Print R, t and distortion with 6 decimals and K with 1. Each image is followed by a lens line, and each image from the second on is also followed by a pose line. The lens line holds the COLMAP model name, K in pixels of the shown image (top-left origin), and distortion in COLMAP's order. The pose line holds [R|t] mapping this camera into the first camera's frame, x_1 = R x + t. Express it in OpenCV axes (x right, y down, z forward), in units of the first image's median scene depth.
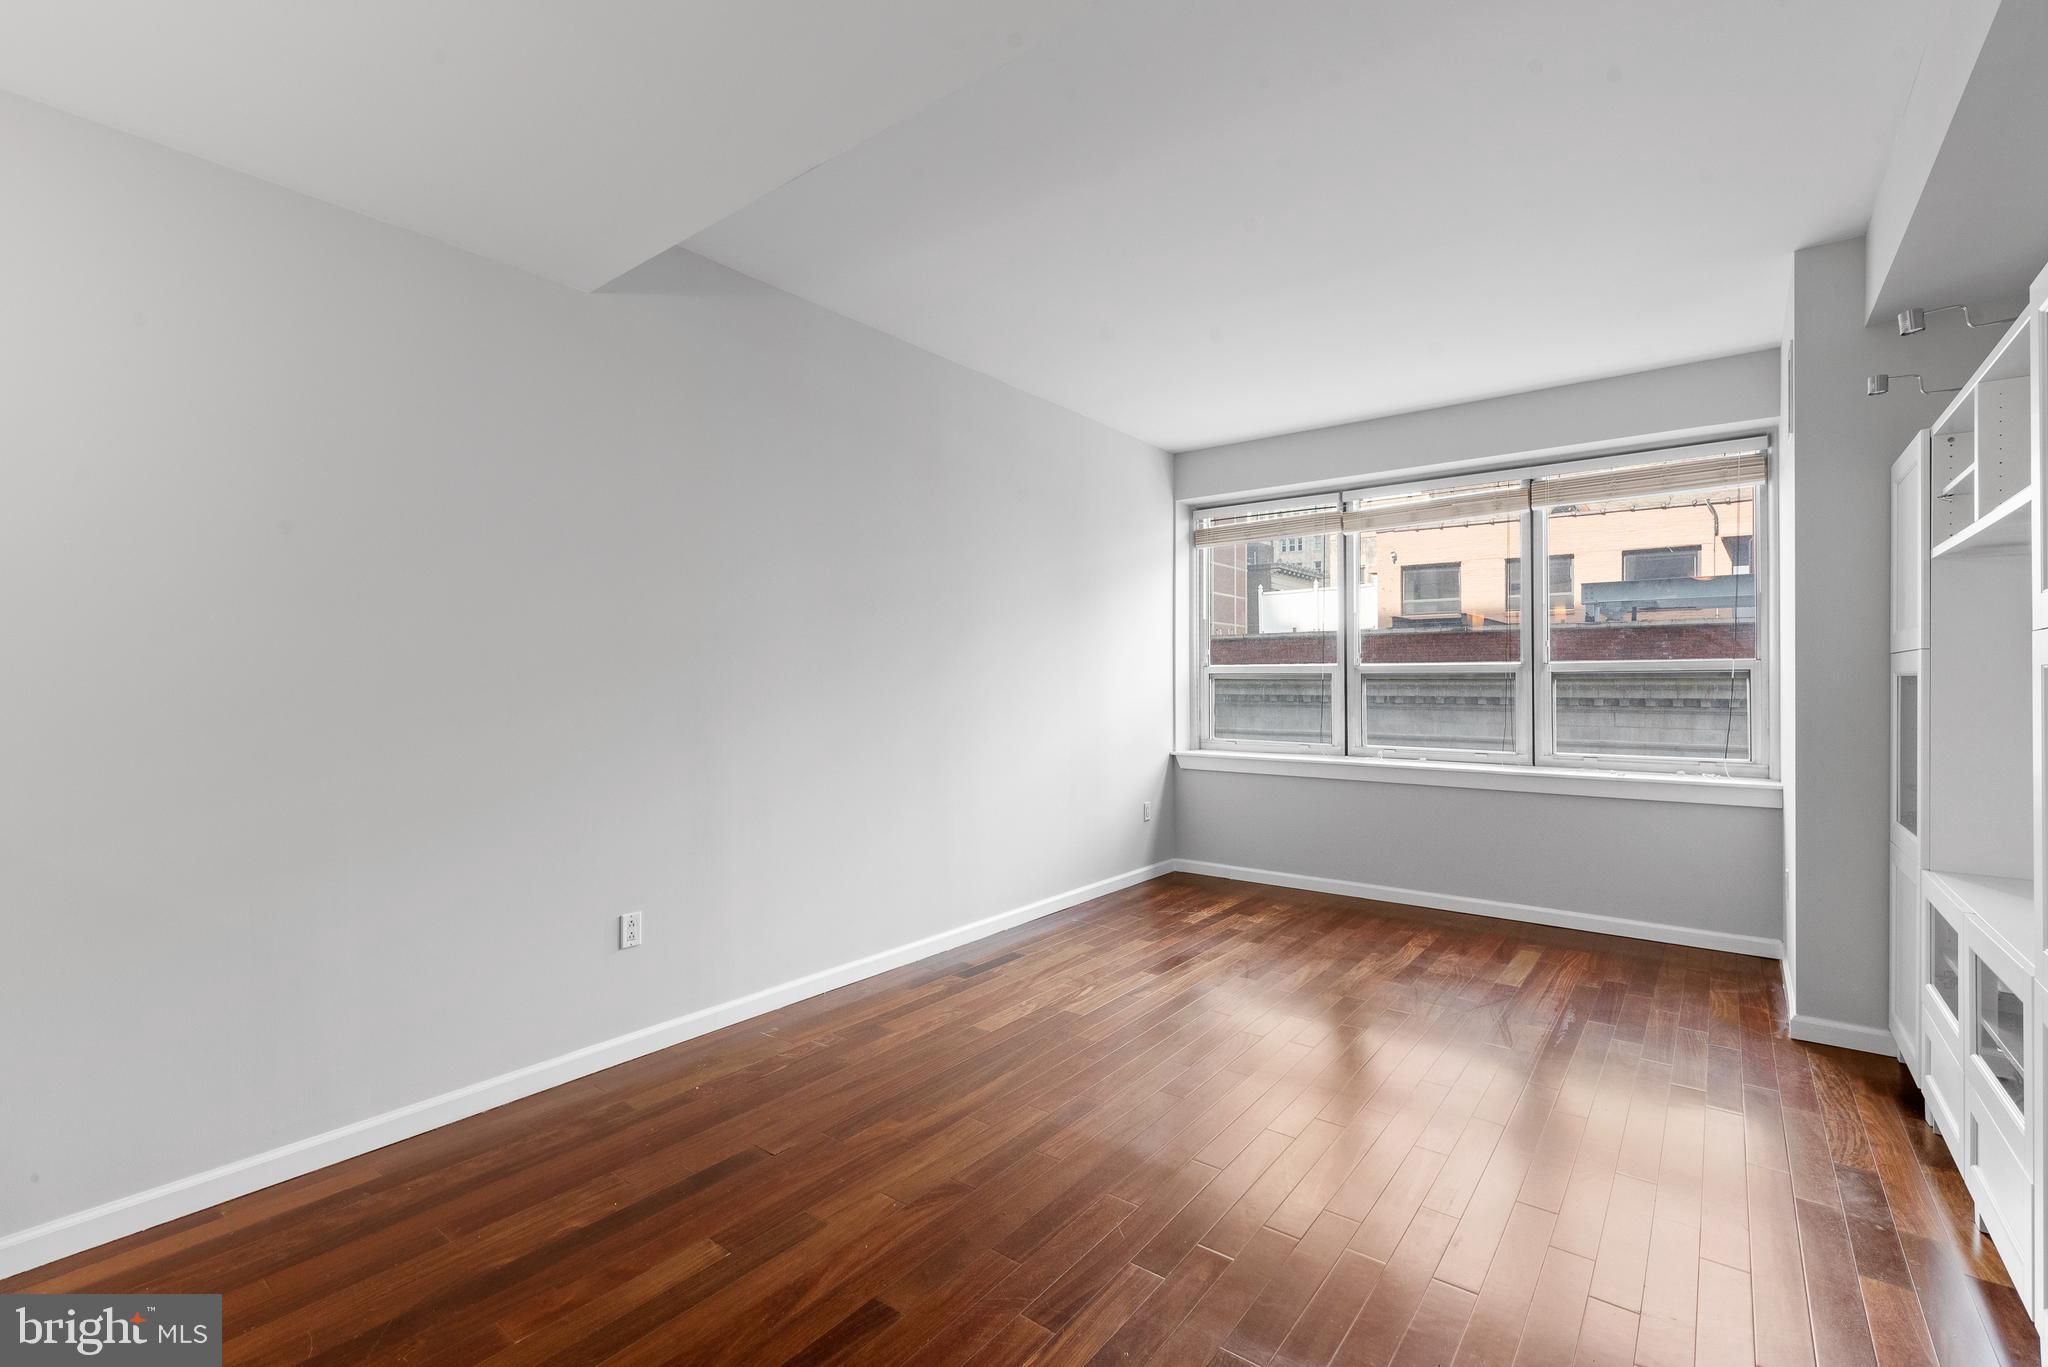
lens RADIAL K [[895.2, 0, 1034.8], [0, 895.2, 676.8], [0, 0, 1]] dist [0.001049, -0.001256]
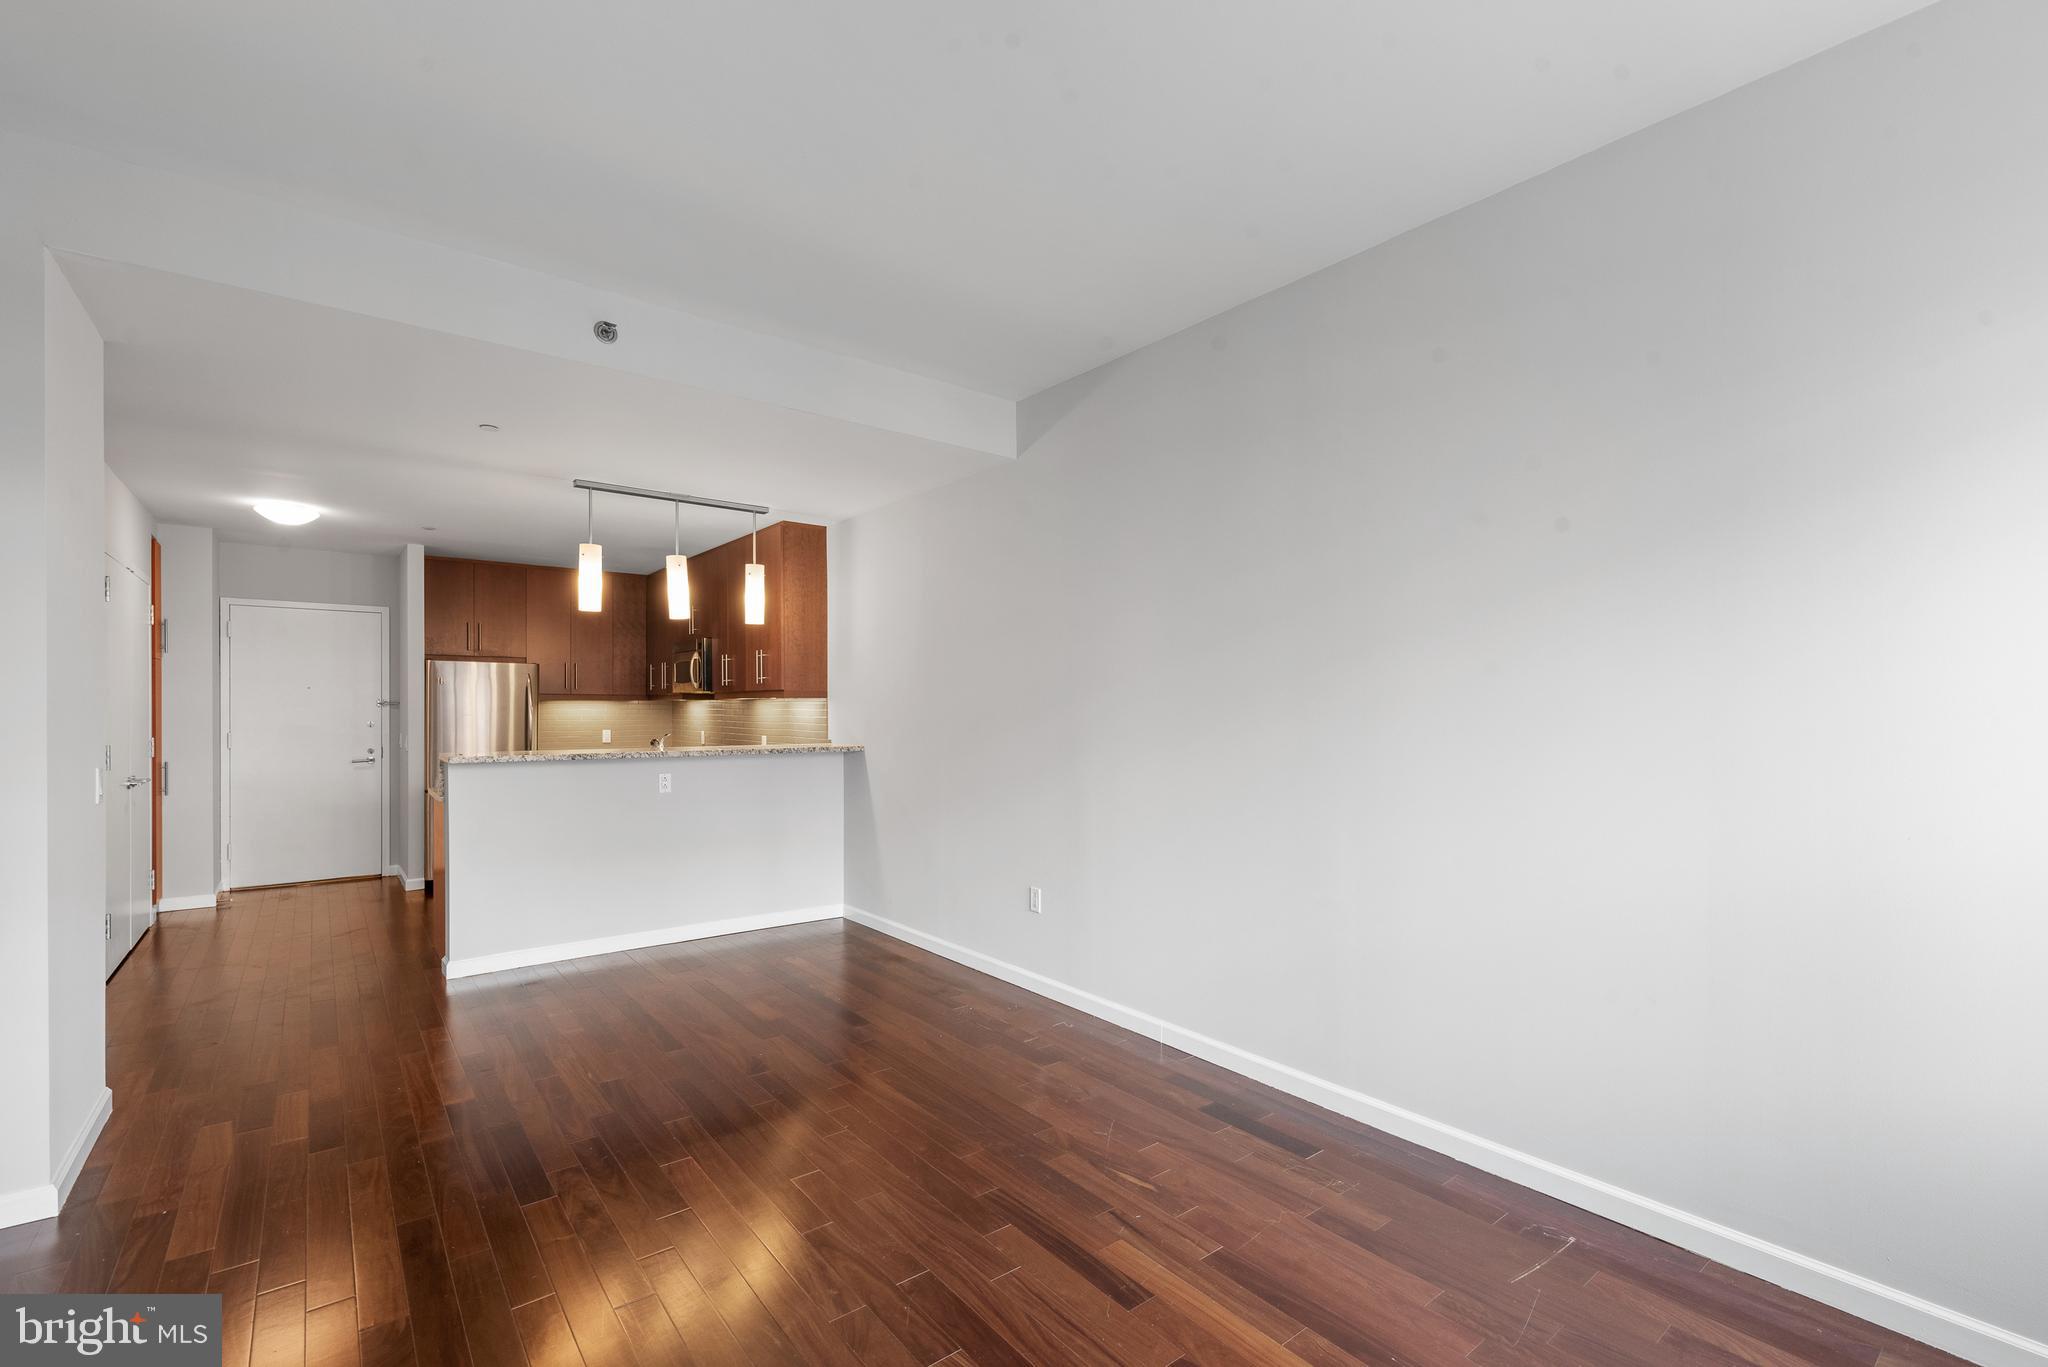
lens RADIAL K [[895.2, 0, 1032.6], [0, 895.2, 704.9], [0, 0, 1]] dist [0.001049, -0.001256]
pose [[-0.238202, -0.005929, -0.971198, 0.731066], [0.002274, 0.999975, -0.006662, -0.006743], [0.971213, -0.003796, -0.238182, 1.078050]]
